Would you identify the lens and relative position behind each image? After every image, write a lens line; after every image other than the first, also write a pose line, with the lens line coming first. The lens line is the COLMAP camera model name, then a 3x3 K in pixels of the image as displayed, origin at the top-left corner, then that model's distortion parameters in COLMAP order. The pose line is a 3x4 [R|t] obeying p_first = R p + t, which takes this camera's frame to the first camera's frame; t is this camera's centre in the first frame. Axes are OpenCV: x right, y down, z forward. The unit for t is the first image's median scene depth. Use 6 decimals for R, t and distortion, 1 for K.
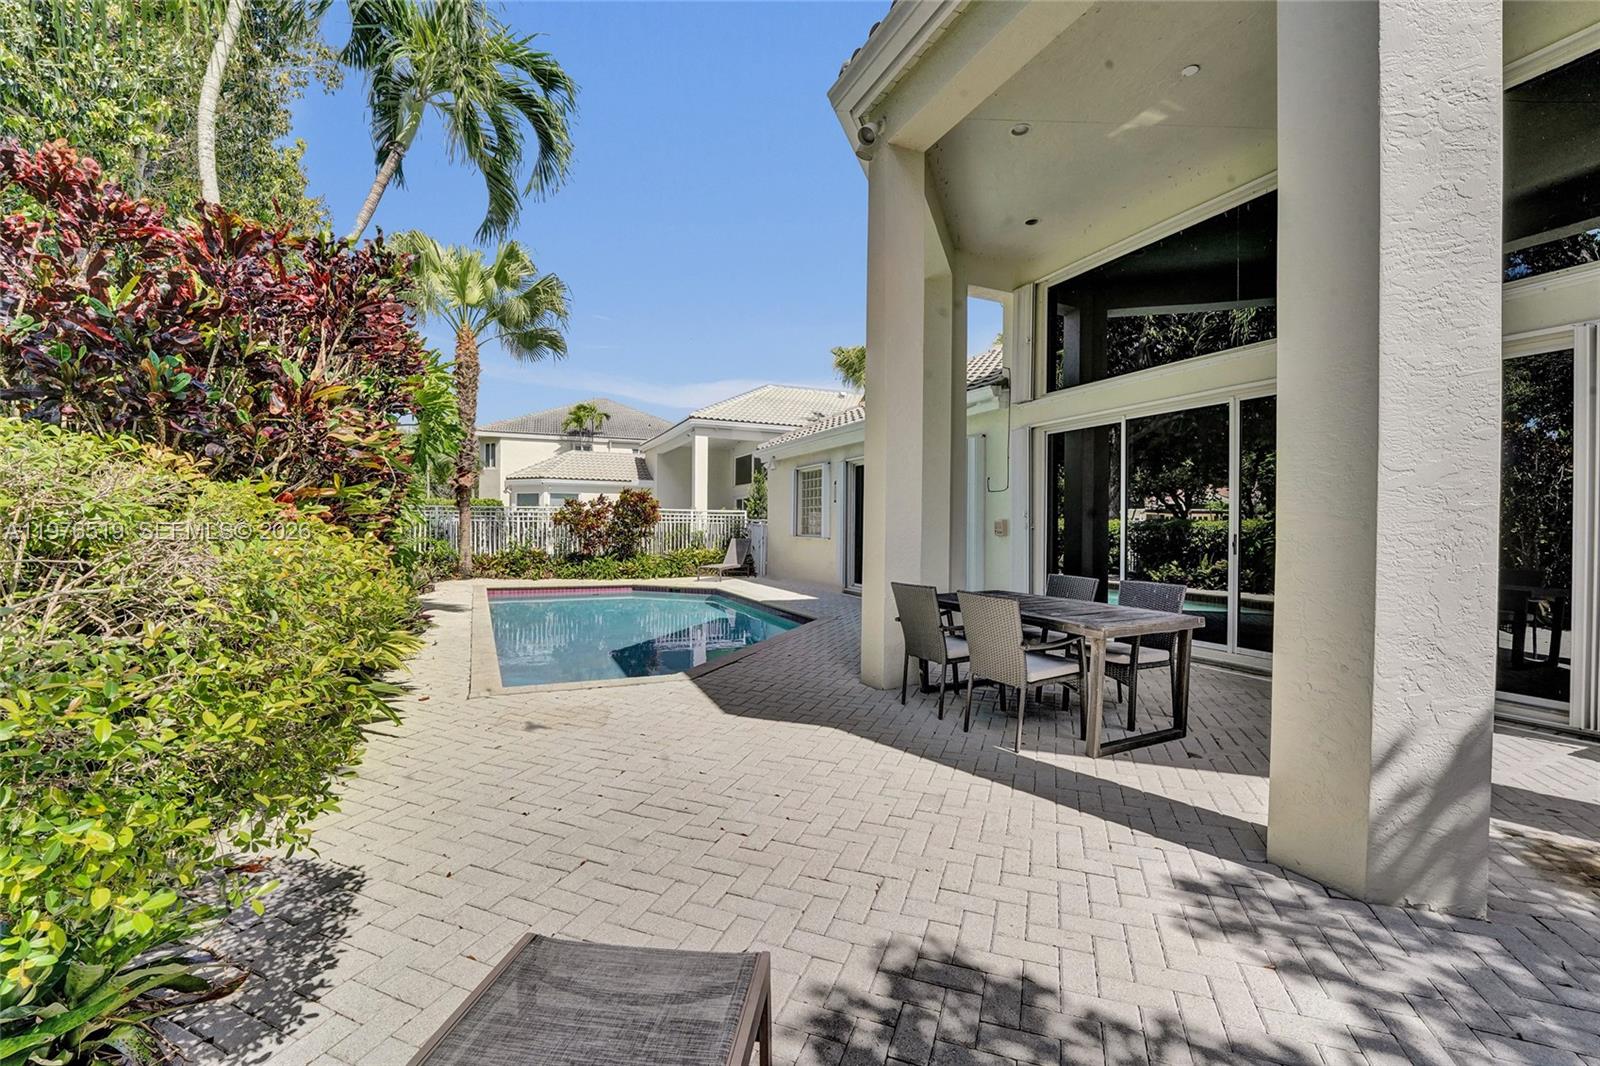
lens RADIAL K [[658.2, 0, 794.9], [0, 658.2, 532.7], [0, 0, 1]] dist [-0.017896, 0.000108]
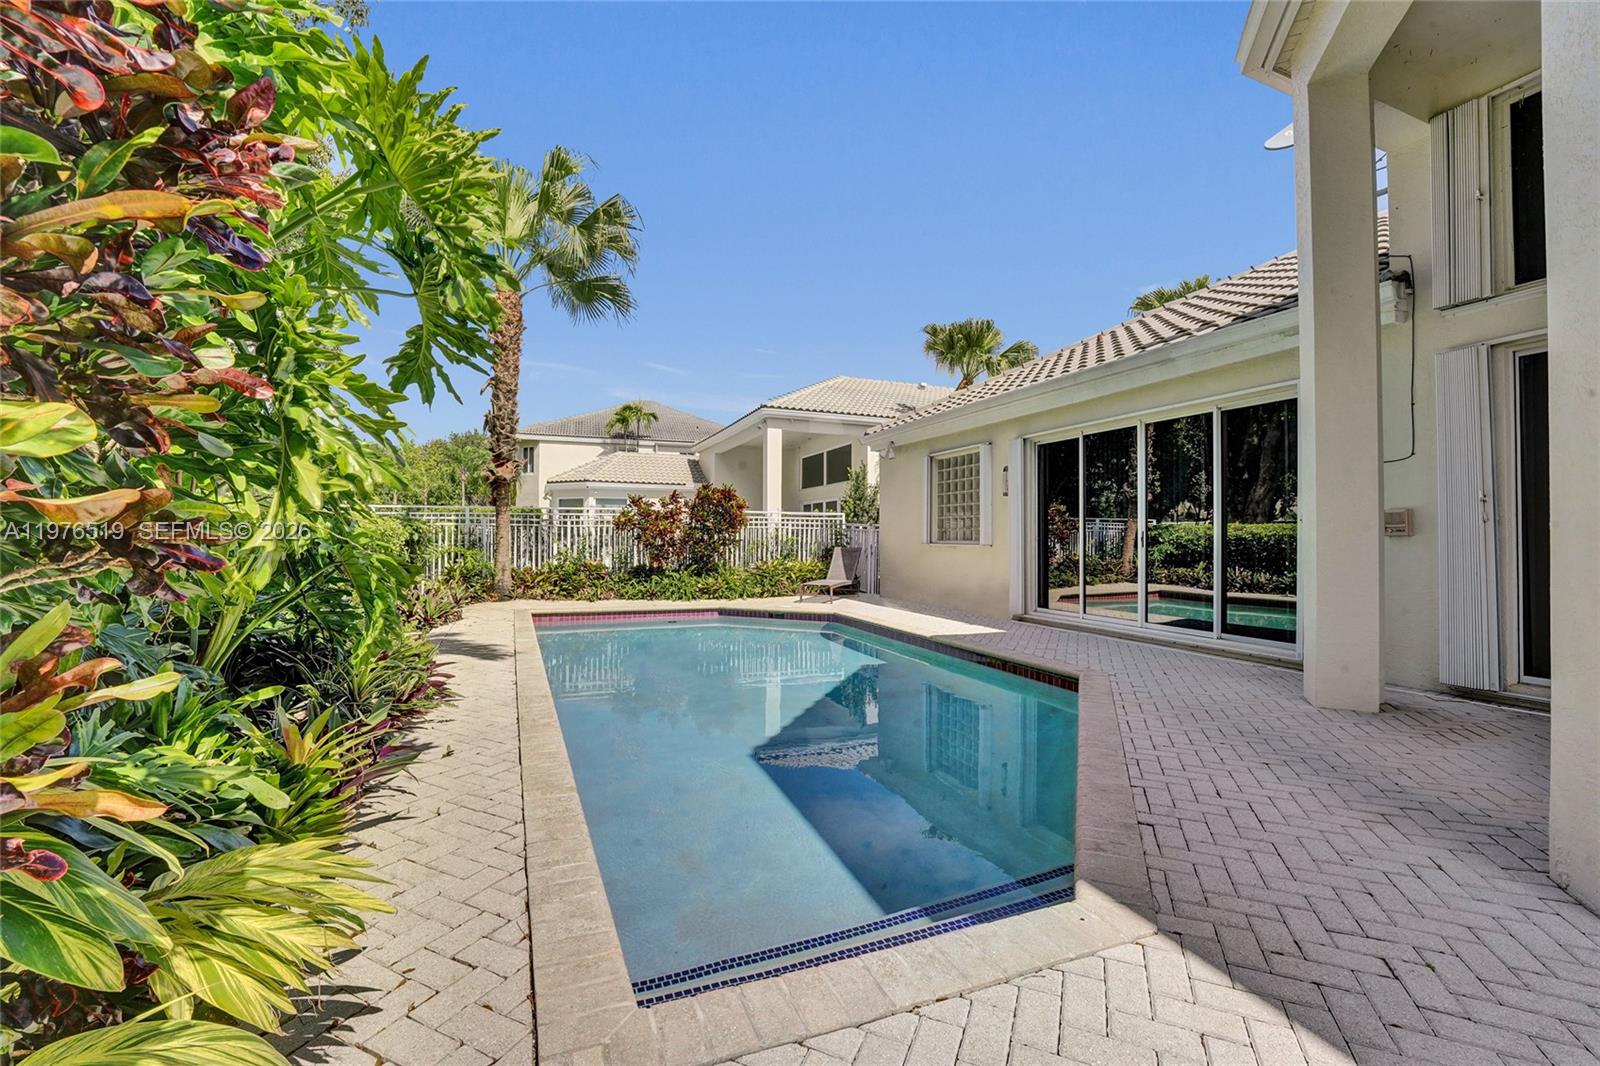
lens RADIAL K [[658.2, 0, 794.9], [0, 658.2, 532.7], [0, 0, 1]] dist [-0.017896, 0.000108]
pose [[0.999024, -0.003770, -0.044020, -0.118568], [0.002928, 0.999812, -0.019192, 0.006758], [0.044084, 0.019044, 0.998846, 0.229732]]
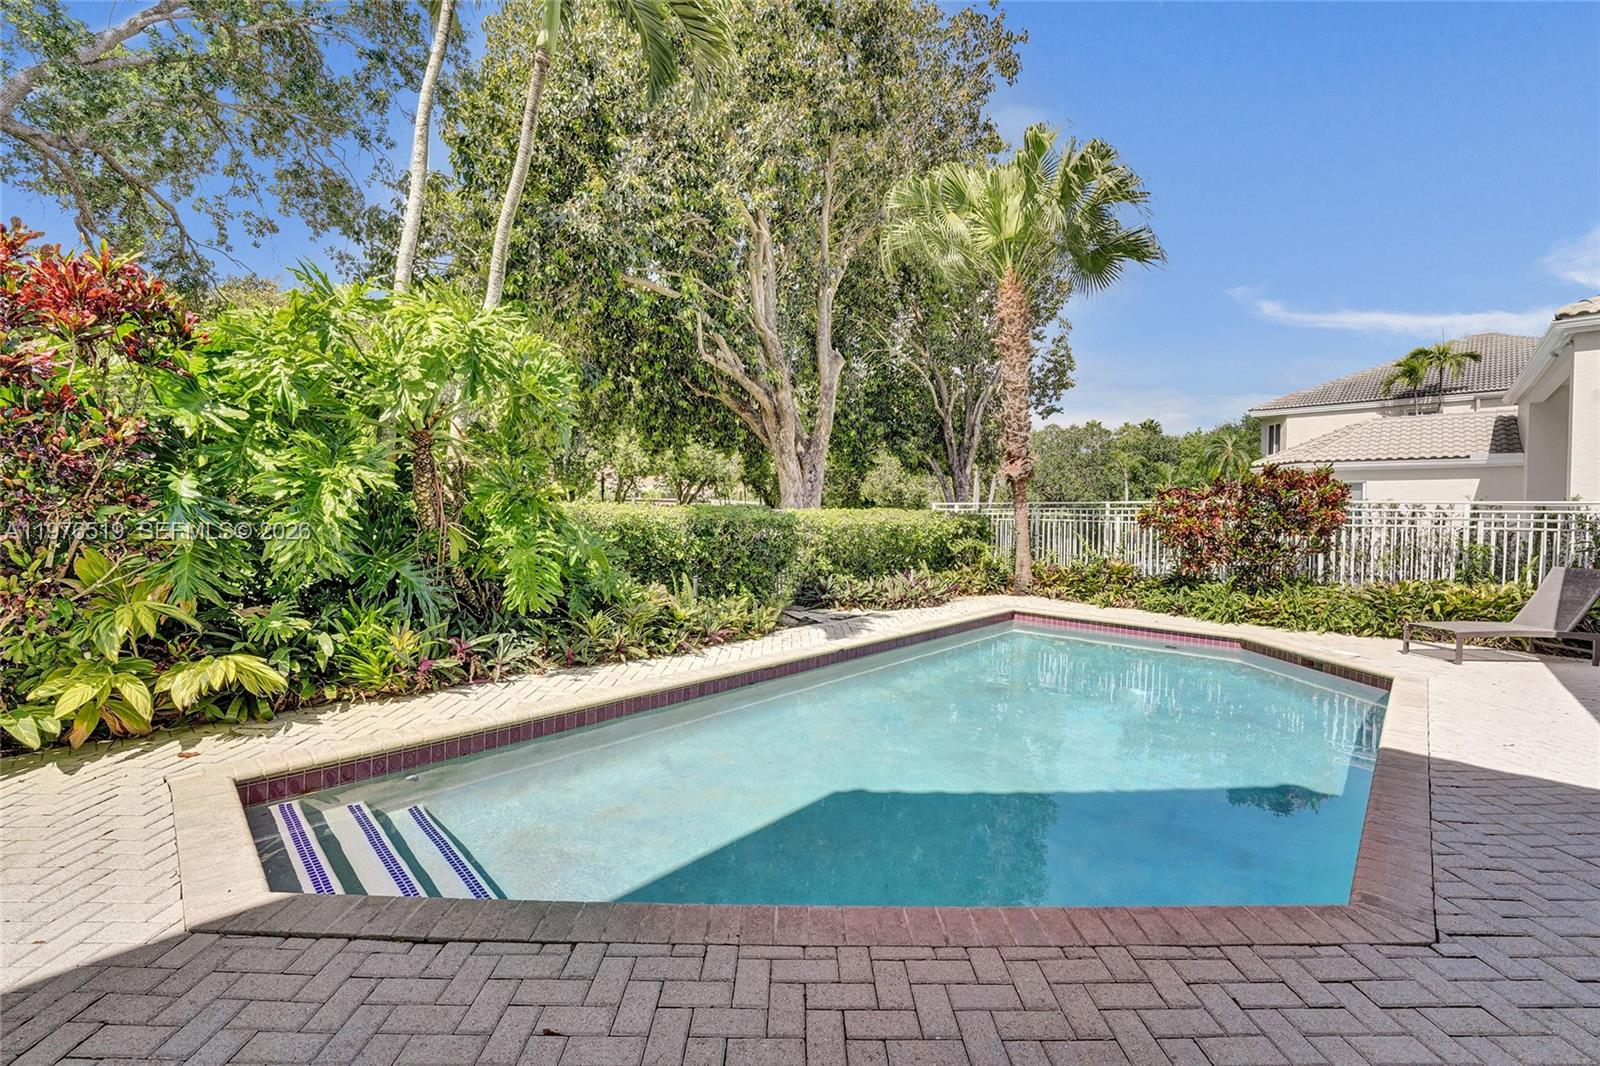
lens RADIAL K [[658.2, 0, 794.9], [0, 658.2, 532.7], [0, 0, 1]] dist [-0.017896, 0.000108]
pose [[0.377783, 0.021857, -0.925636, 0.109416], [-0.025002, 0.999598, 0.013399, -0.007036], [0.925557, 0.018080, 0.378177, 0.420689]]
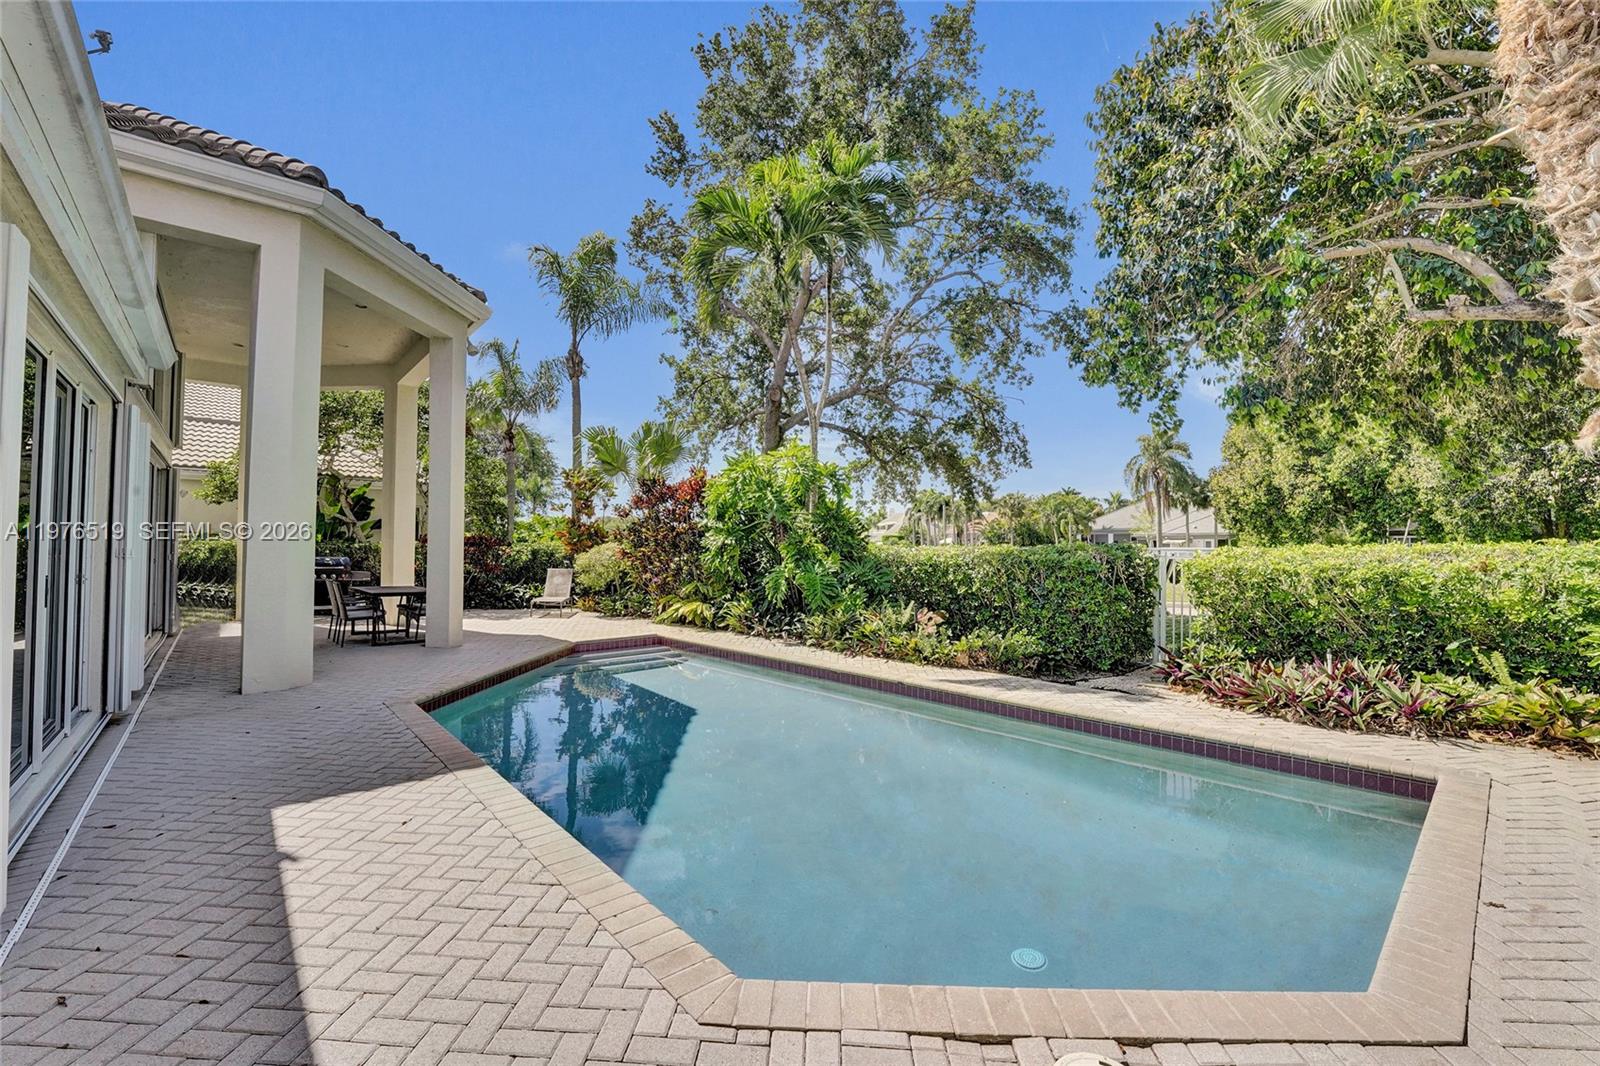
lens RADIAL K [[658.2, 0, 794.9], [0, 658.2, 532.7], [0, 0, 1]] dist [-0.017896, 0.000108]
pose [[-0.956094, -0.010637, -0.292866, -0.090366], [-0.007611, 0.999905, -0.011469, -0.019228], [0.292961, -0.008736, -0.956085, 1.032108]]
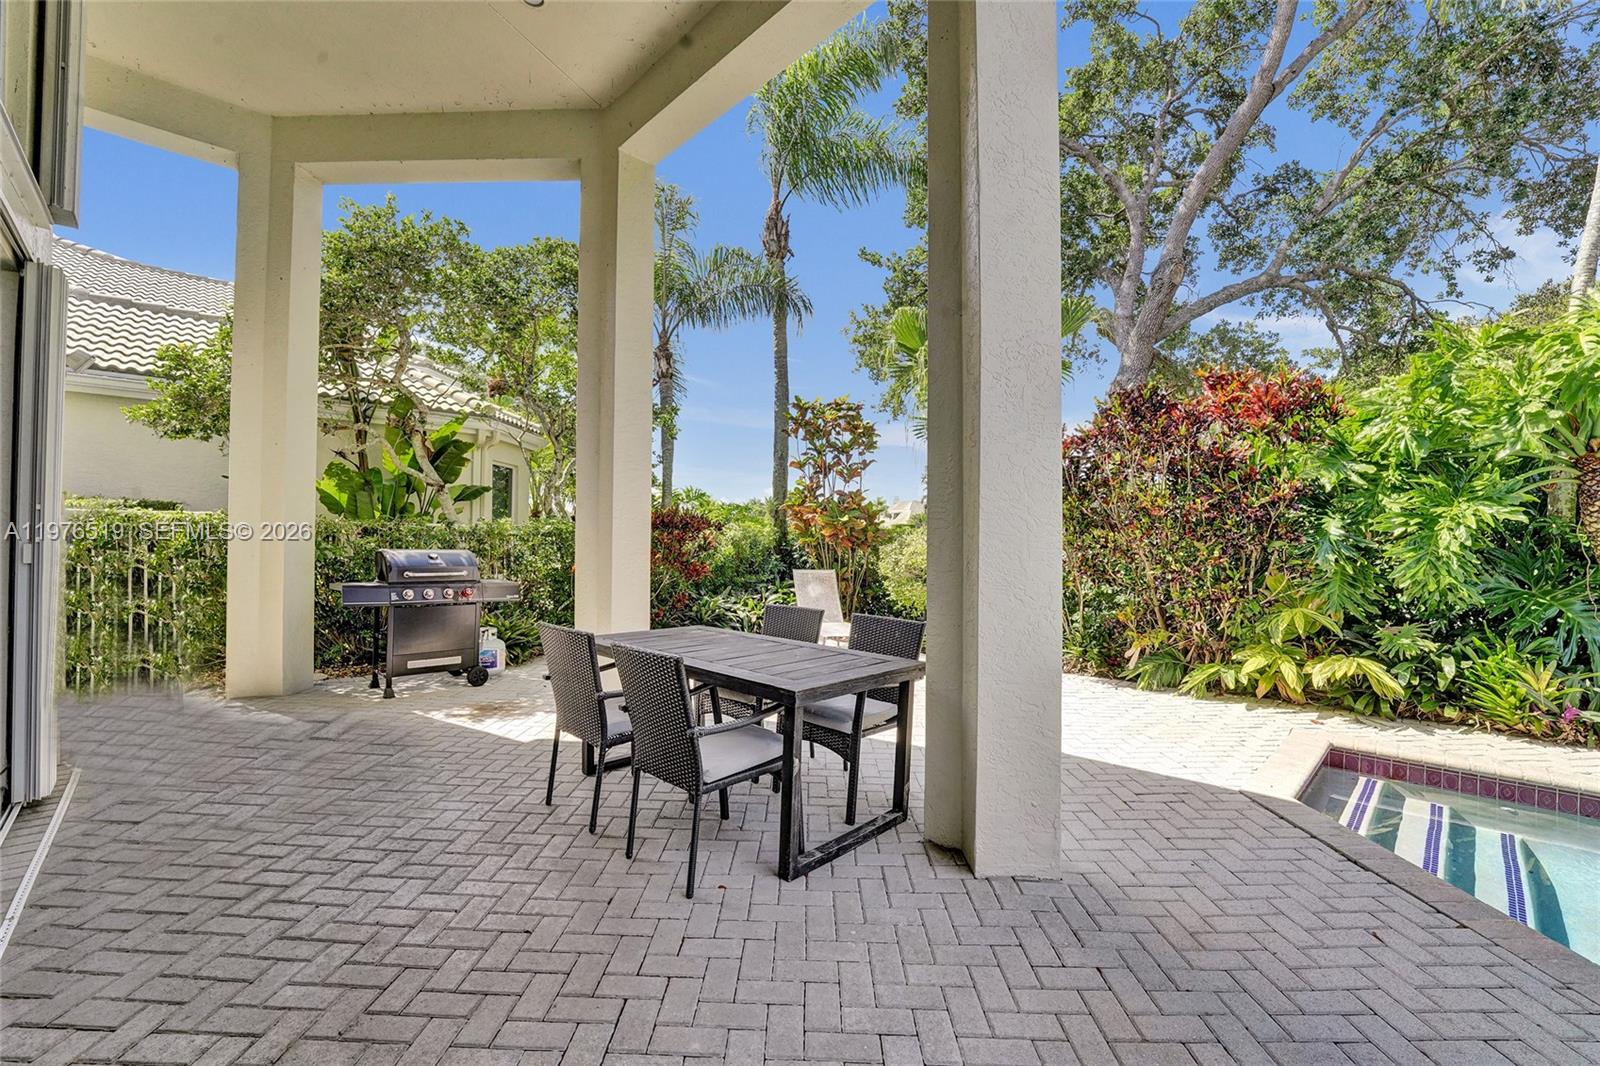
lens RADIAL K [[653.2, 0, 800.0], [0, 653.2, 533.0], [0, 0, 1]] dist [0.000747, 0.000165]
pose [[-0.931650, -0.015972, -0.363007, 0.170699], [-0.019369, 0.999796, 0.005720, -0.009022], [0.362841, 0.012360, -0.931769, 0.515448]]
